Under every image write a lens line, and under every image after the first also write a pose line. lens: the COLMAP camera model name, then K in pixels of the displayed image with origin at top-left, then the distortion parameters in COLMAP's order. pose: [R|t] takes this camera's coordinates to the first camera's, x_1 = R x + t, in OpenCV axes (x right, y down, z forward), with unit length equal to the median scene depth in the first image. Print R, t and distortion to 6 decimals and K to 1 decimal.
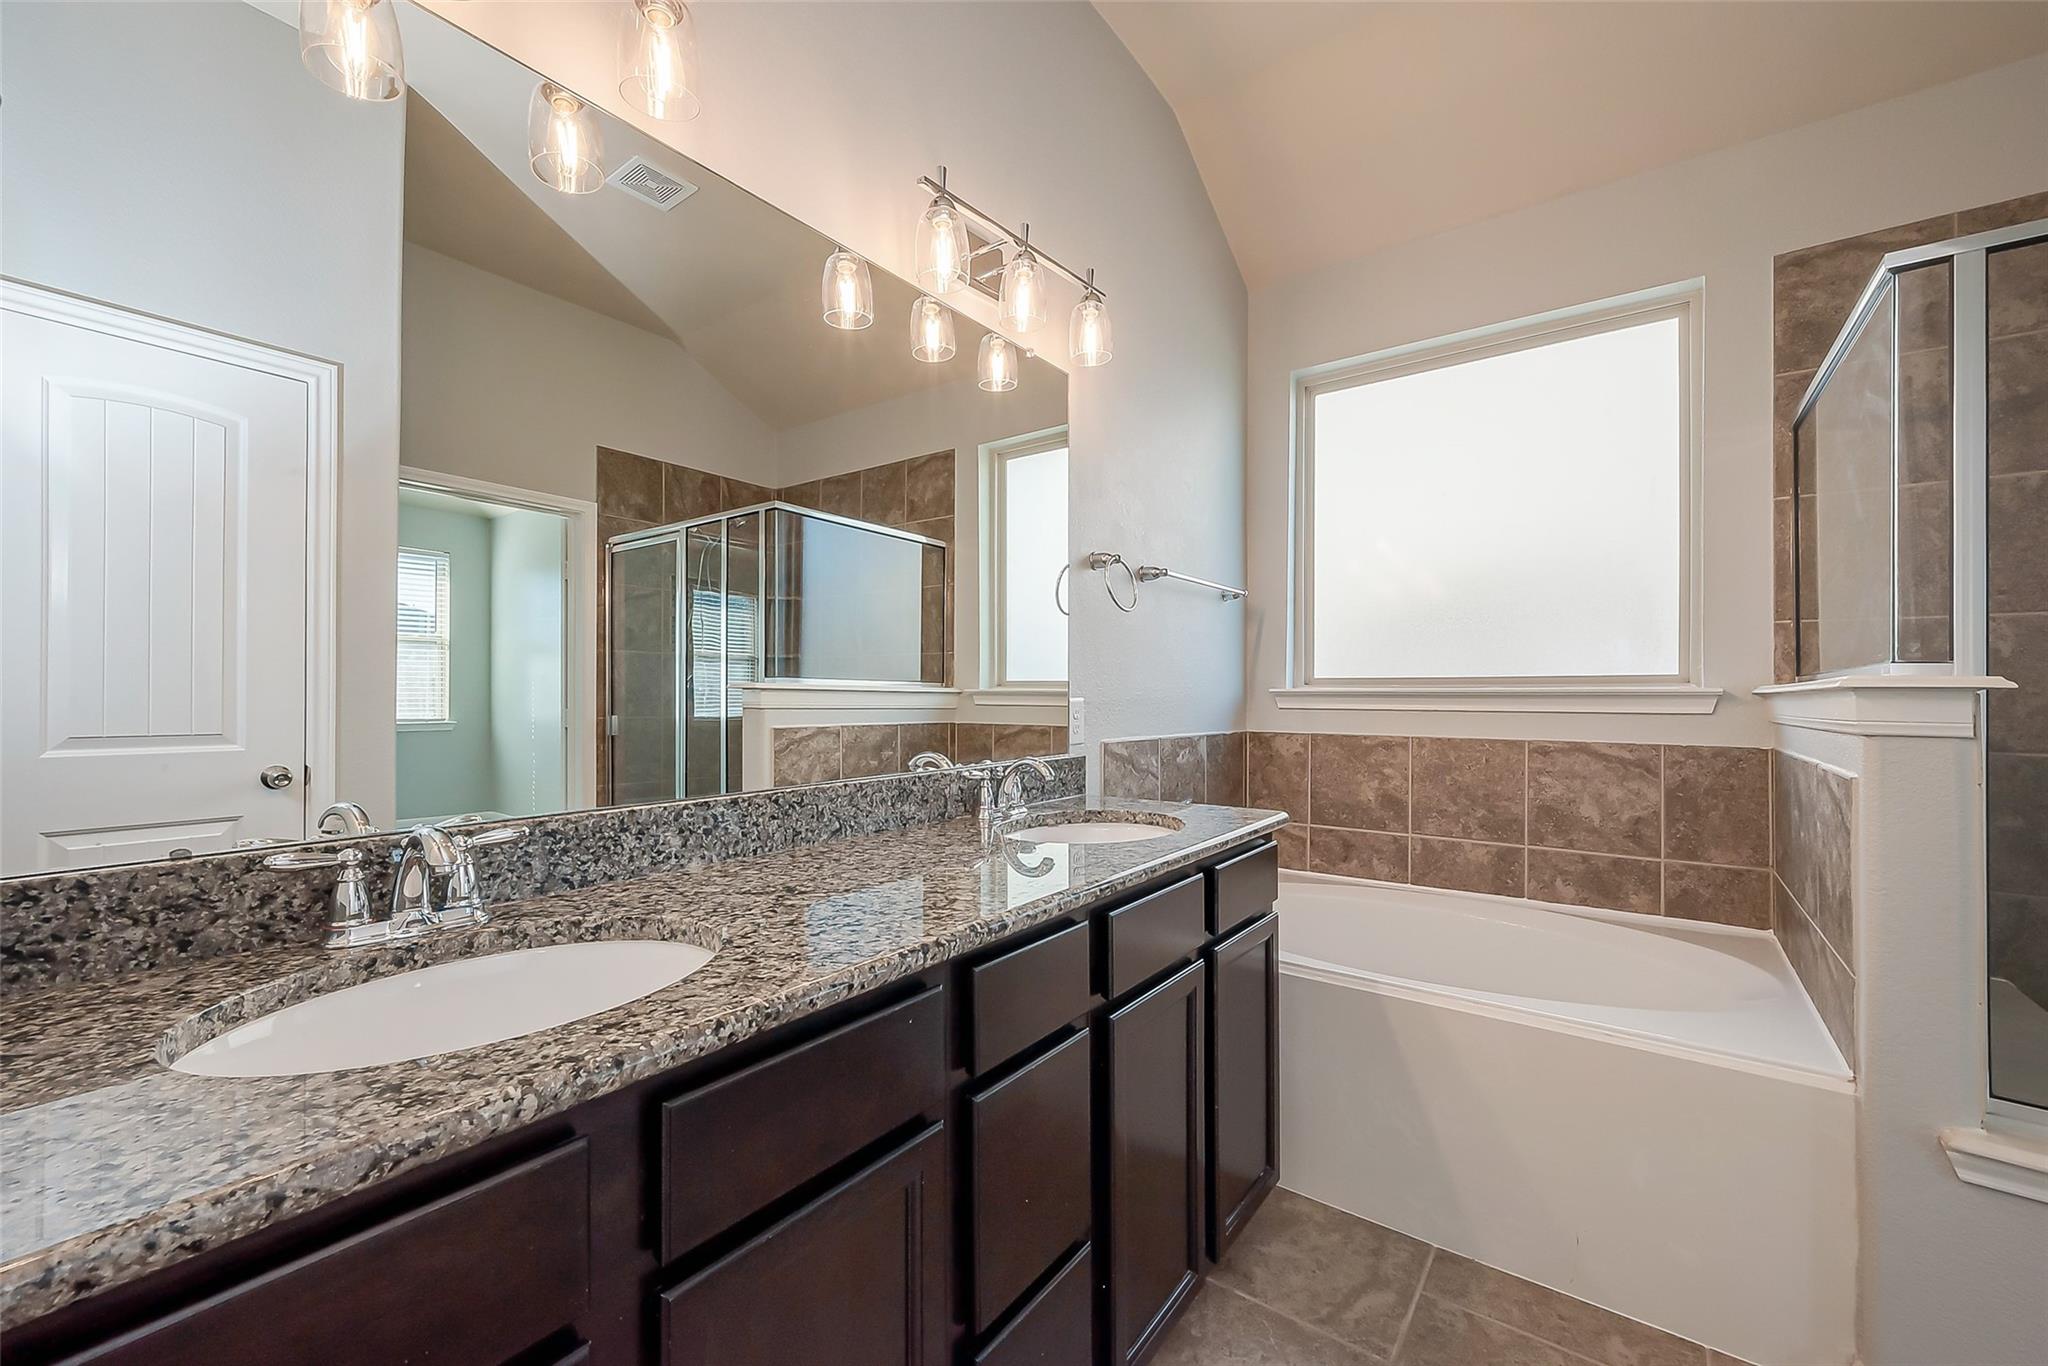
lens RADIAL K [[825.5, 0, 1023.5], [0, 825.5, 686.6], [0, 0, 1]] dist [0.000484, 0.001140]
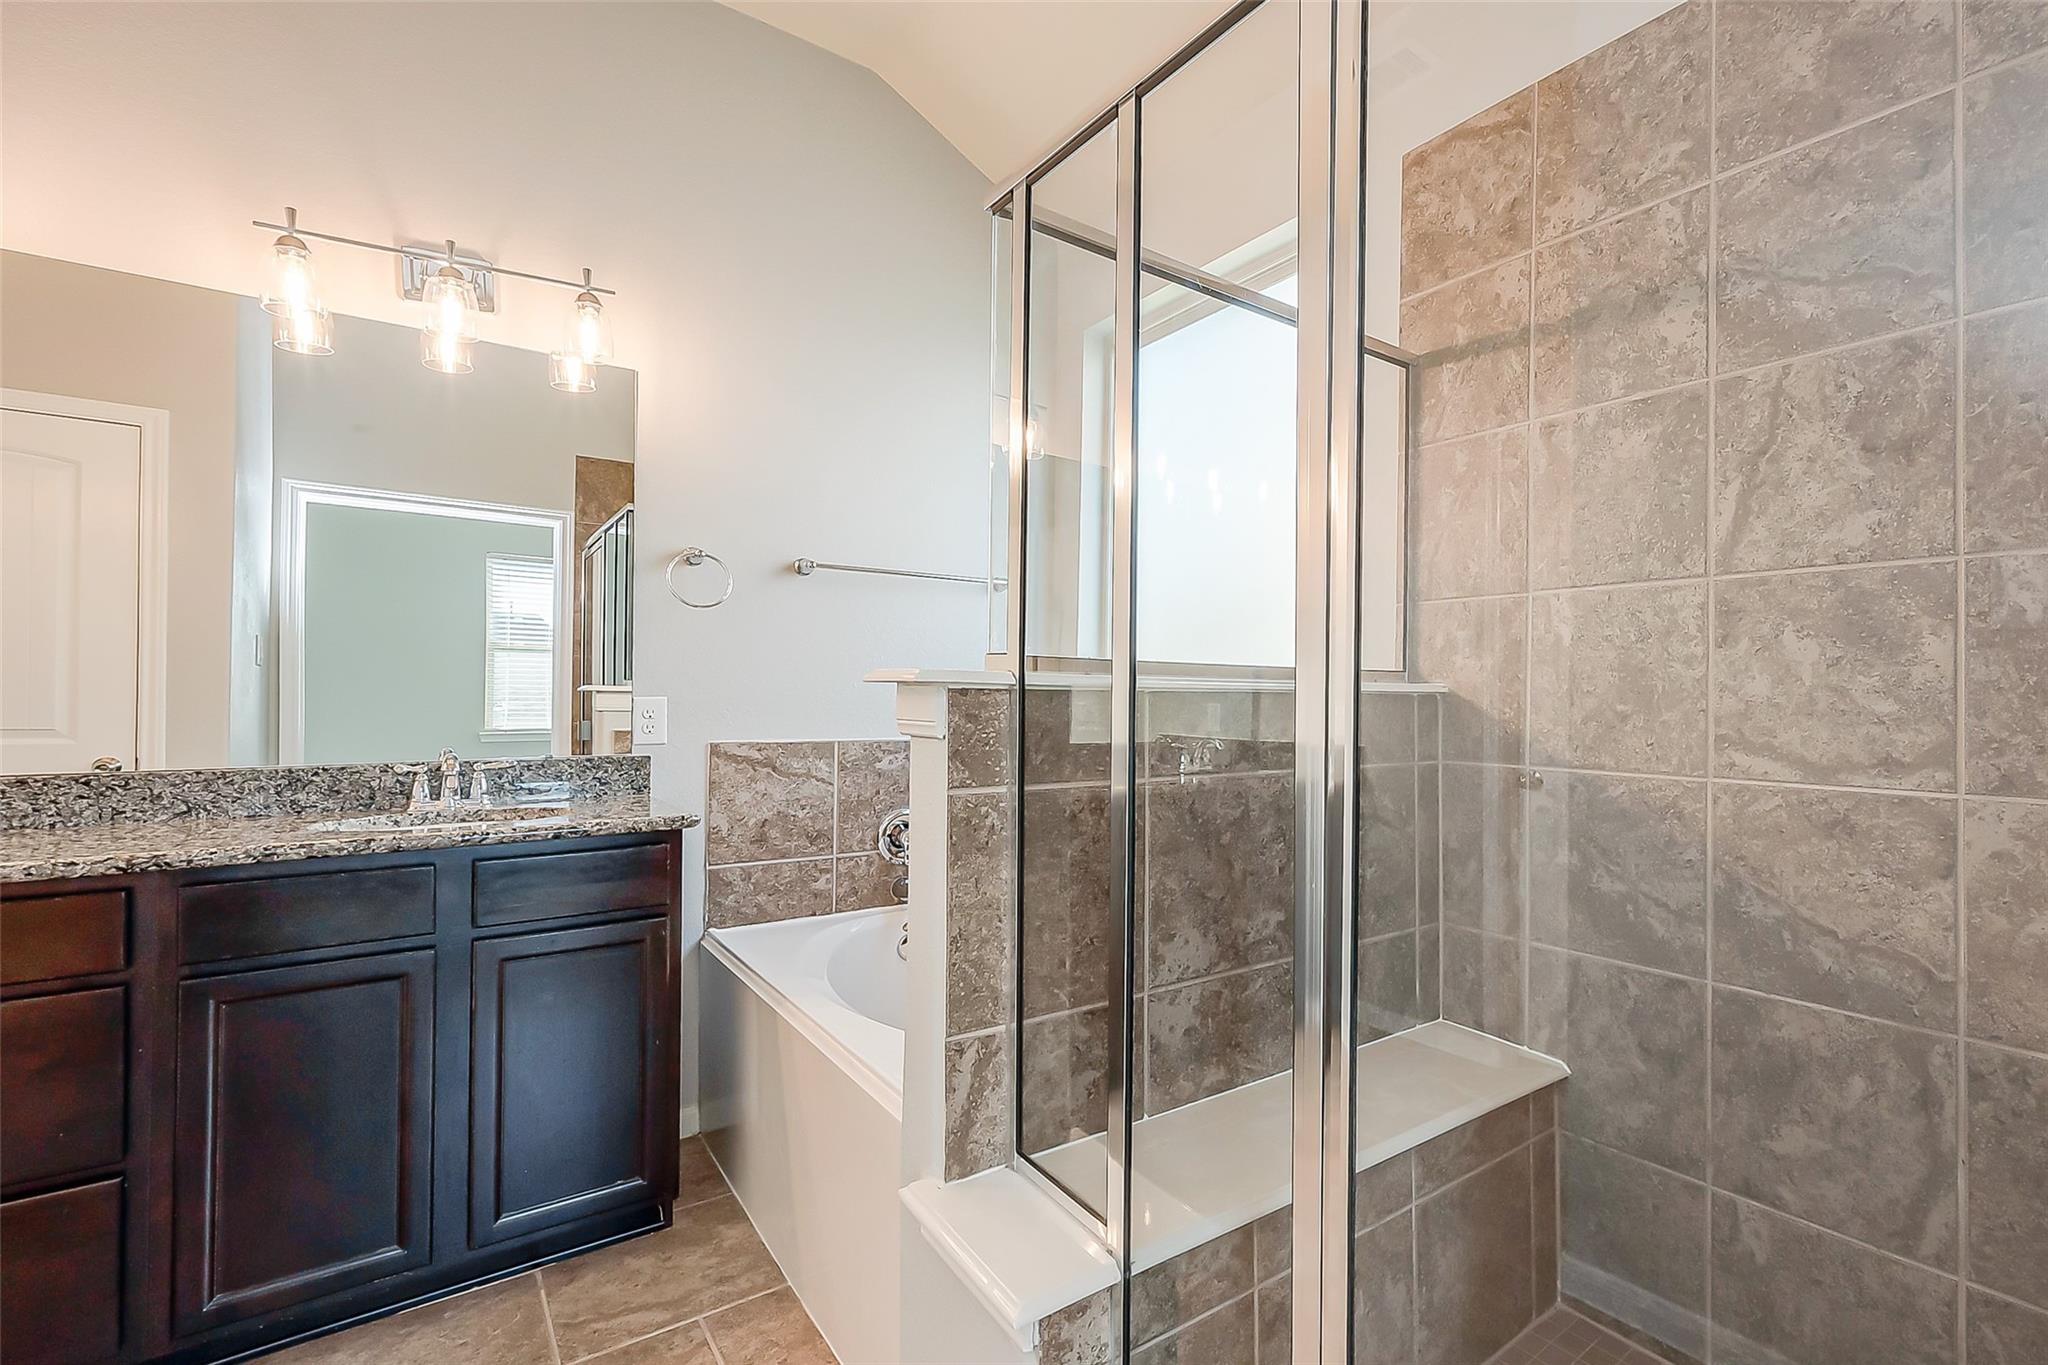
lens RADIAL K [[914.5, 0, 1041.4], [0, 914.5, 684.9], [0, 0, 1]] dist [-0.004875, 0.000095]
pose [[0.972584, -0.001043, -0.232551, 0.797689], [-0.000141, 0.999987, -0.005072, 0.004786], [0.232553, 0.004966, 0.972571, 0.046118]]
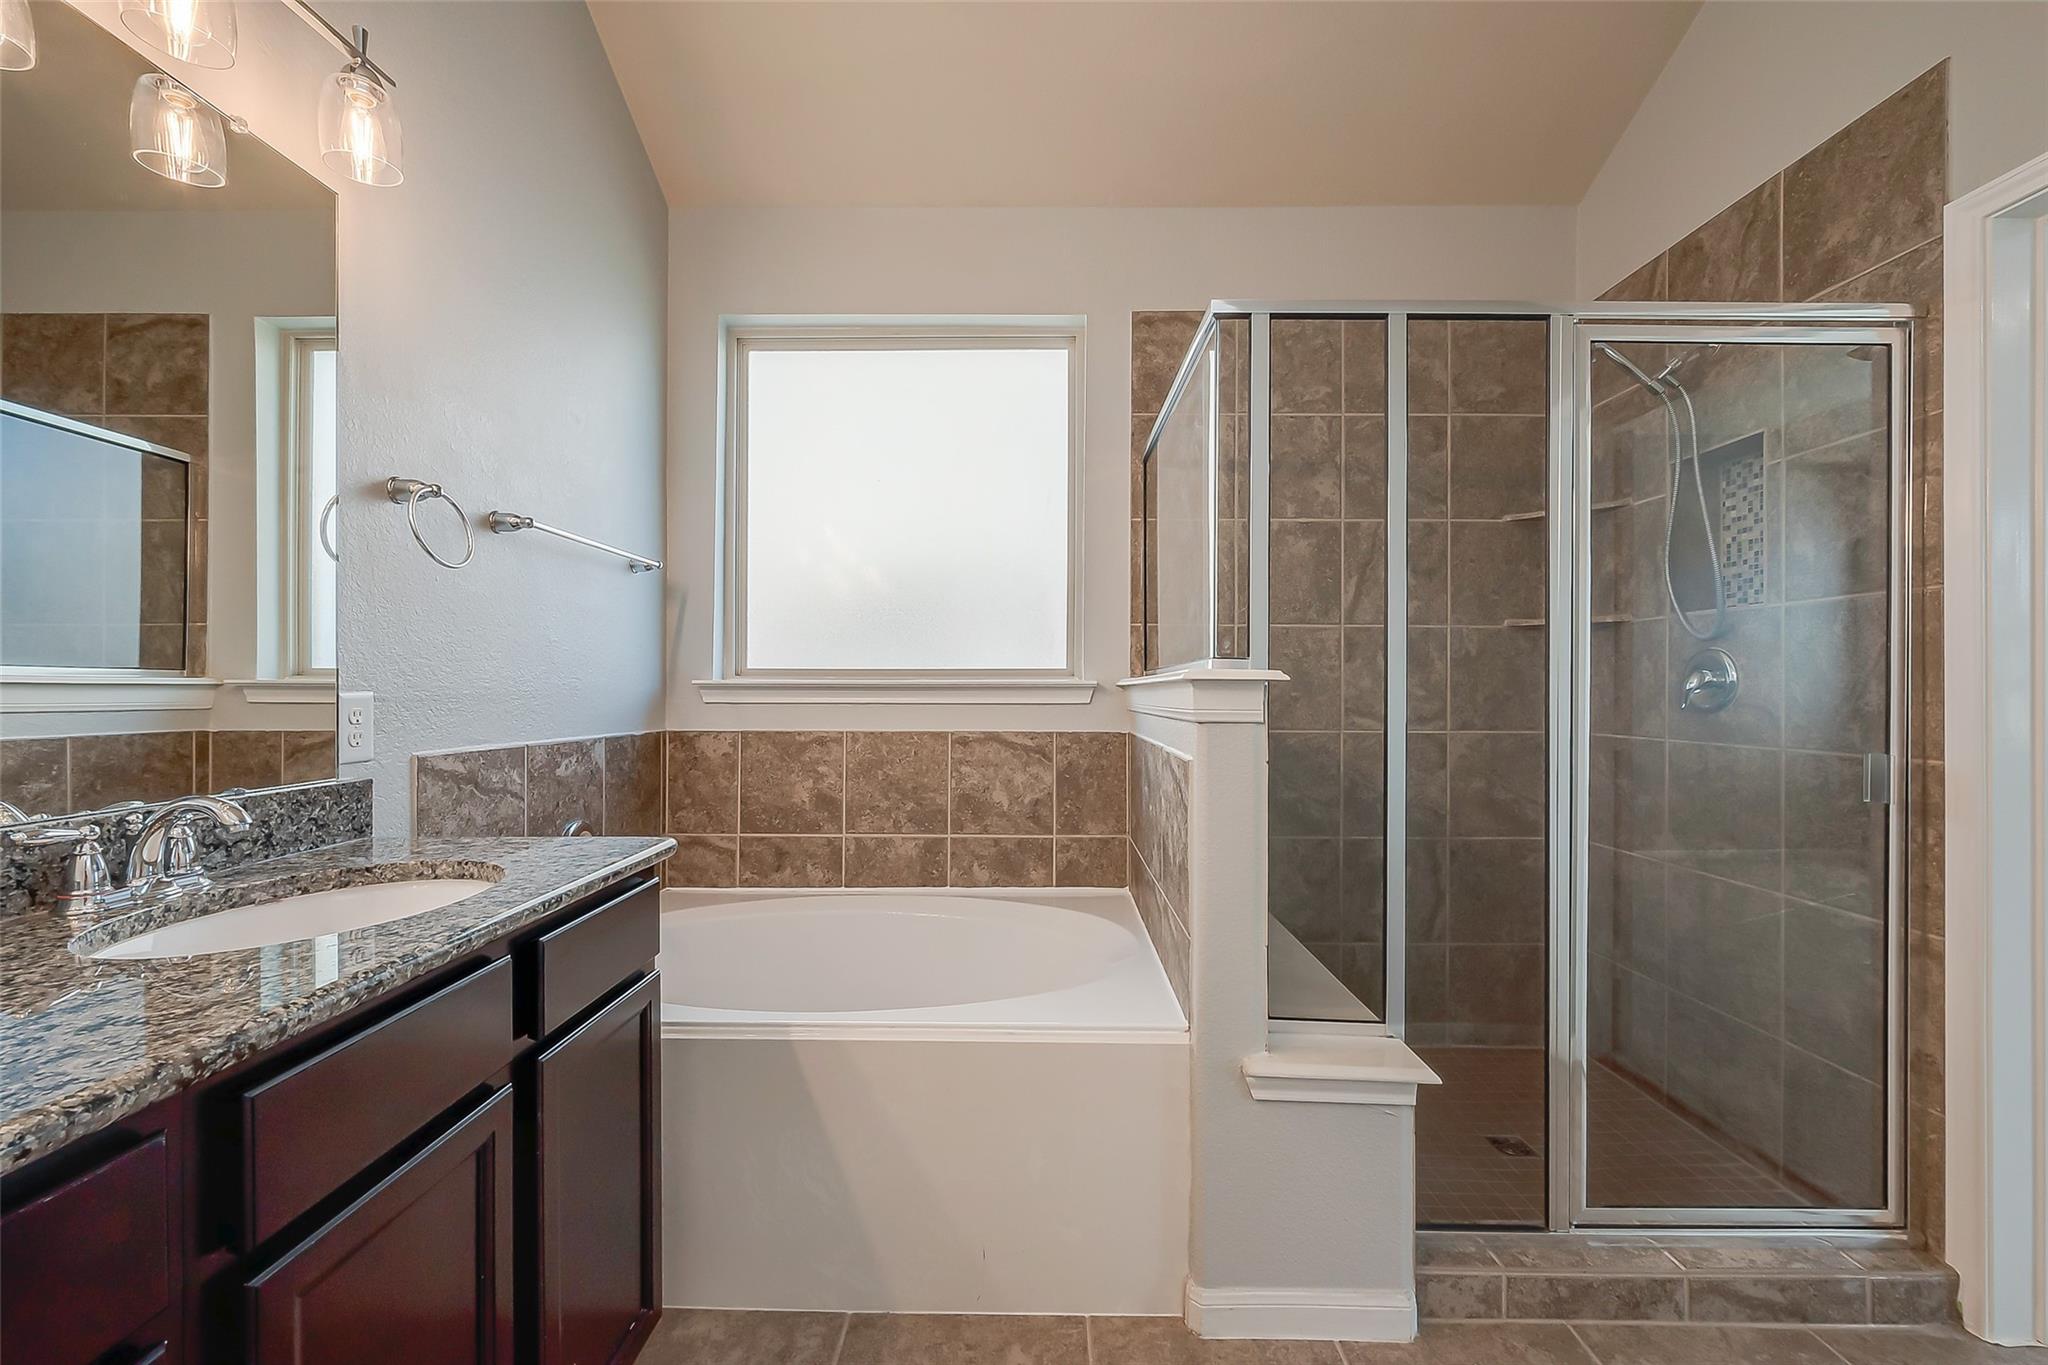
lens RADIAL K [[825.5, 0, 1044.6], [0, 825.5, 689.1], [0, 0, 1]] dist [0.000484, 0.001140]
pose [[0.797249, -0.002502, 0.603645, 0.105089], [-0.004869, 0.999932, 0.010574, 0.001616], [-0.603631, -0.011369, 0.797183, 0.140573]]
